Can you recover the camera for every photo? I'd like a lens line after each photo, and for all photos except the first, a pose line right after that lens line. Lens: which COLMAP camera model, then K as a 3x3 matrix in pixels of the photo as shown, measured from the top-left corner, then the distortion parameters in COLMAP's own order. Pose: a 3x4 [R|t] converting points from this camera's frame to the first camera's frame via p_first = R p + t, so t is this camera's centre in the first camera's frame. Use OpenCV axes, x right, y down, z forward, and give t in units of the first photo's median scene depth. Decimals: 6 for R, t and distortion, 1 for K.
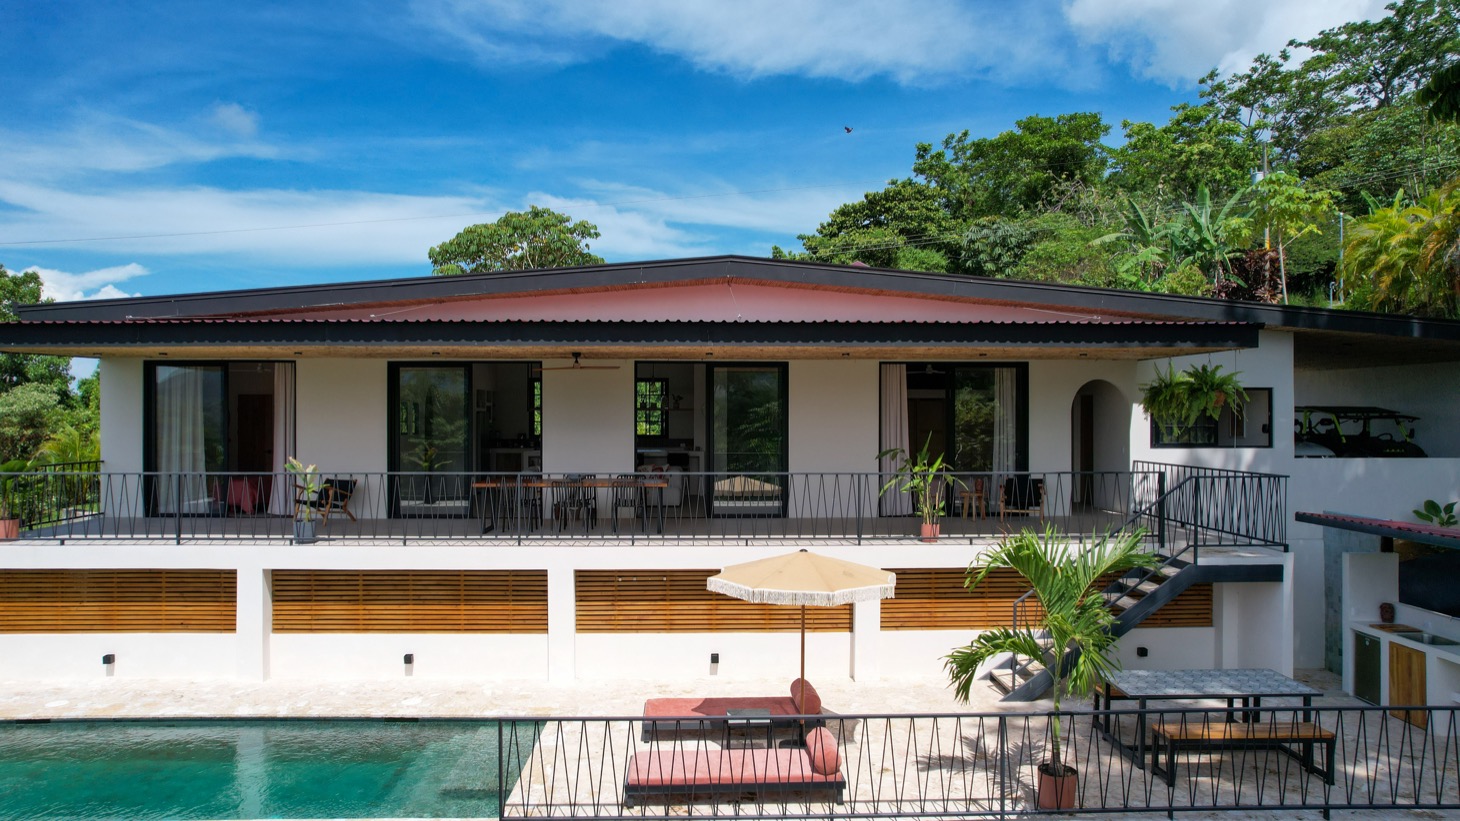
lens RADIAL K [[1022.2, 0, 730.0], [0, 1022.2, 410.5], [0, 0, 1]] dist [-0.001447, 0.001651]
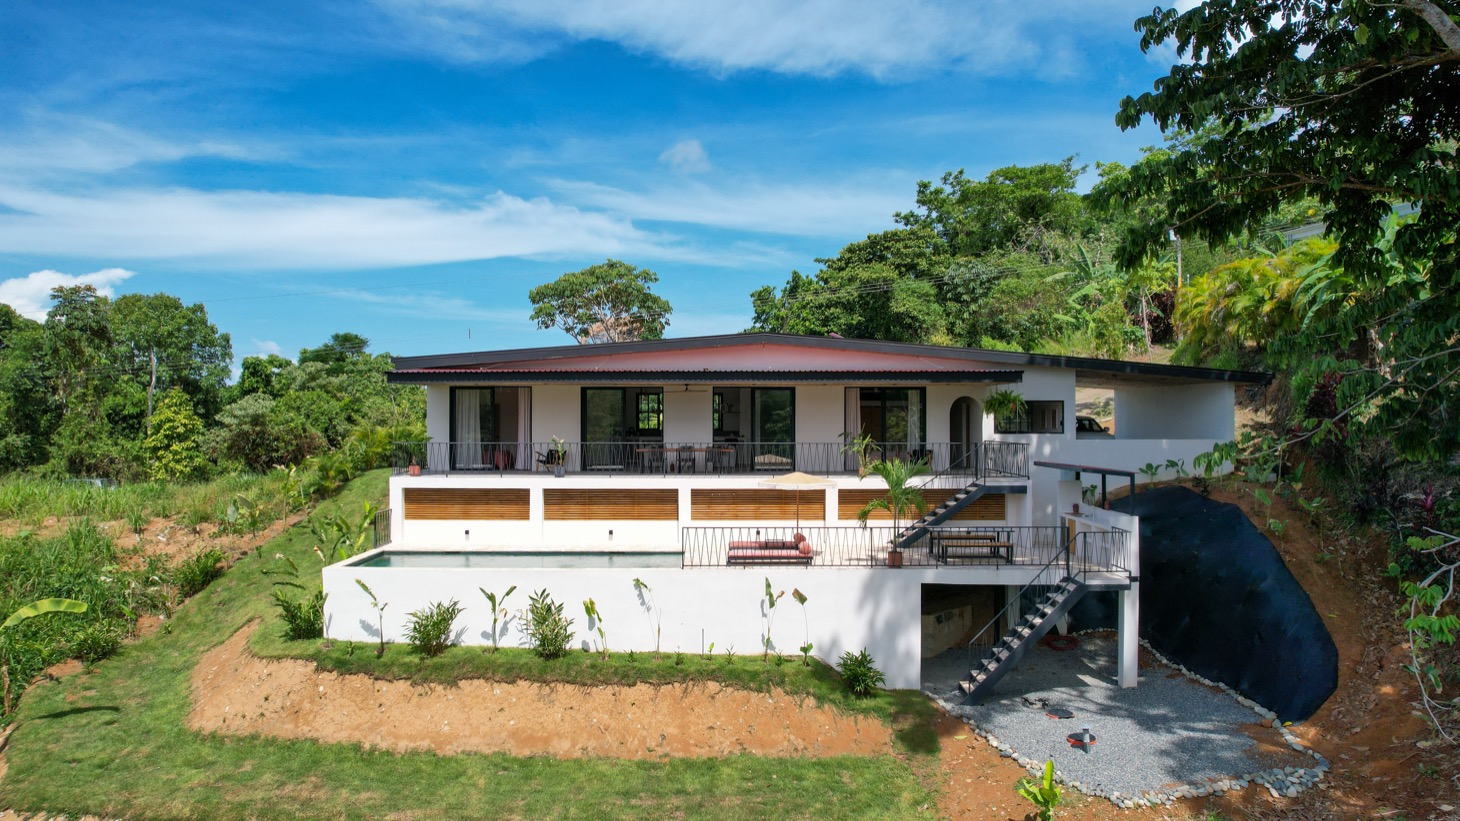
lens RADIAL K [[1022.2, 0, 730.0], [0, 1022.2, 410.5], [0, 0, 1]] dist [-0.001447, 0.001651]
pose [[0.999771, -0.000238, -0.021416, -0.008366], [0.000166, 0.999994, -0.003348, 0.000720], [0.021416, 0.003344, 0.999765, -0.337040]]
